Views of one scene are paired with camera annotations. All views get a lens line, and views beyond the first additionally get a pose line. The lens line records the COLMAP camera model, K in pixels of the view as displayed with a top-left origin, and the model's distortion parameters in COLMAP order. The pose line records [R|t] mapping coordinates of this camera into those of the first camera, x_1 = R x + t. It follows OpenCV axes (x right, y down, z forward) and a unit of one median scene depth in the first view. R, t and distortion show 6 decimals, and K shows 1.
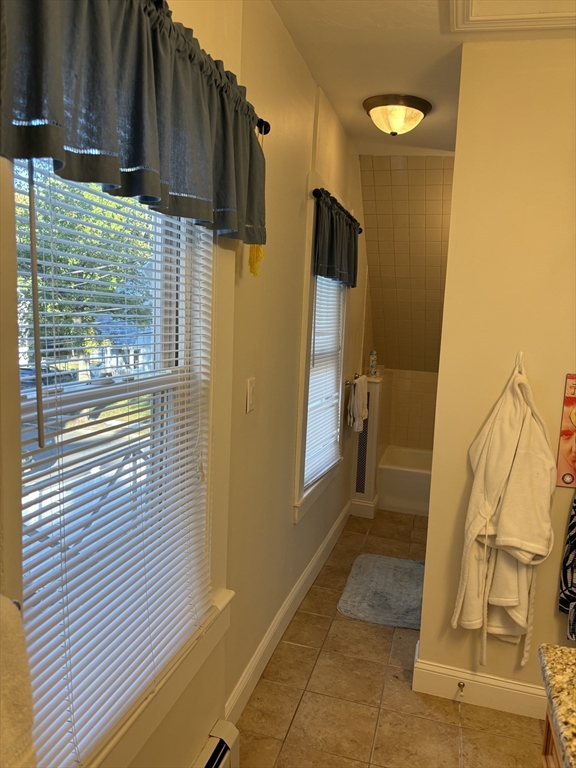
lens RADIAL K [[580.4, 0, 287.5], [0, 580.4, 384.2], [0, 0, 1]] dist [0.047859, -0.060862]
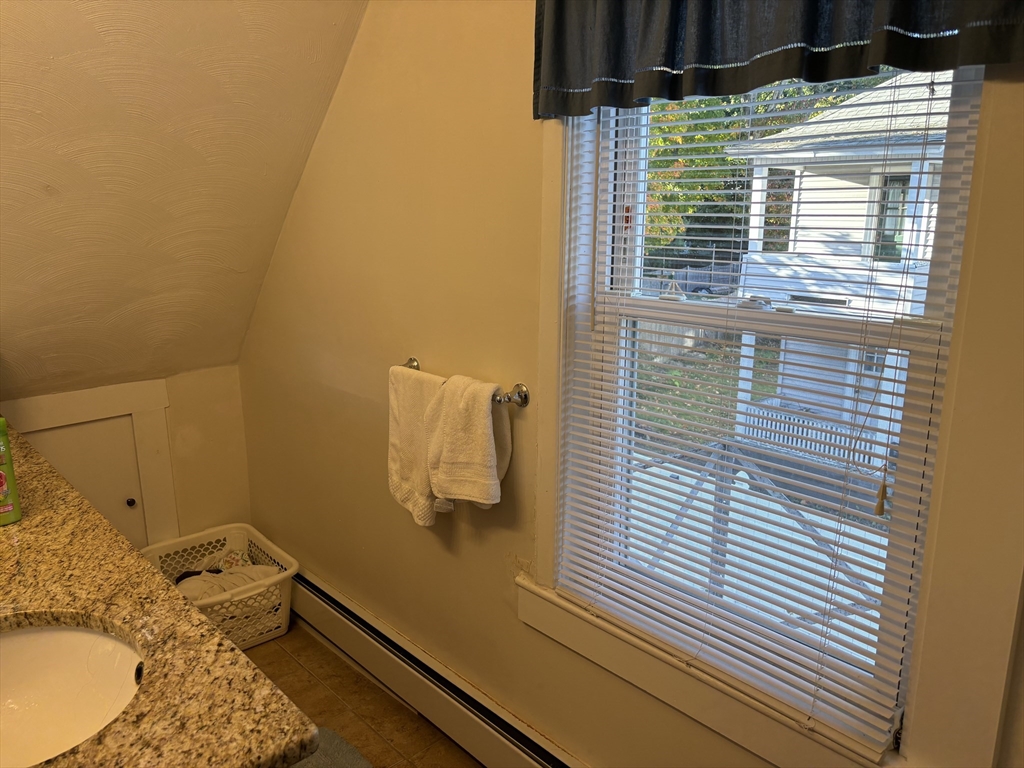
lens RADIAL K [[773.9, 0, 512.6], [0, 773.9, 386.9], [0, 0, 1]] dist [0.047859, -0.060862]
pose [[-0.528015, 0.151830, -0.835552, 1.082136], [-0.122940, 0.959858, 0.252108, -0.175906], [0.840289, 0.235839, -0.488153, 1.673068]]
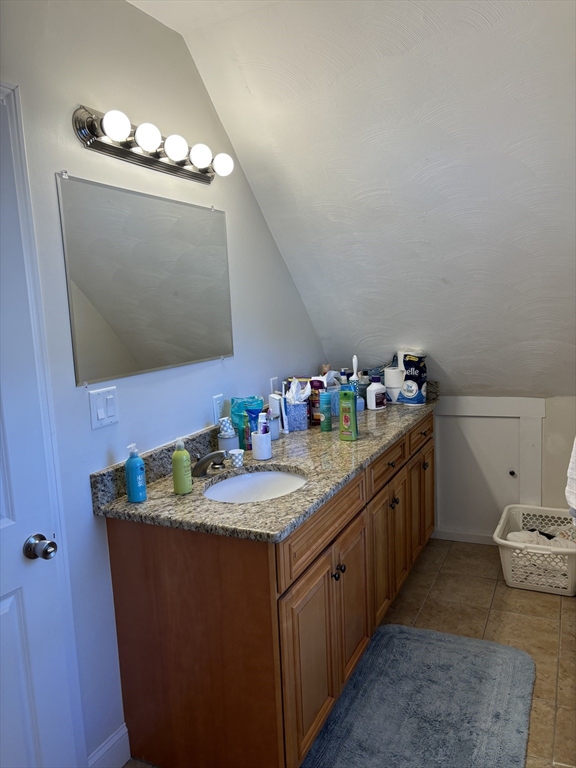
lens RADIAL K [[580.4, 0, 288.9], [0, 580.4, 383.0], [0, 0, 1]] dist [0.047859, -0.060862]
pose [[-0.984121, -0.019896, 0.176382, 0.188751], [0.027876, 0.964044, 0.264278, -0.293539], [-0.175298, 0.264998, -0.948181, 2.449460]]
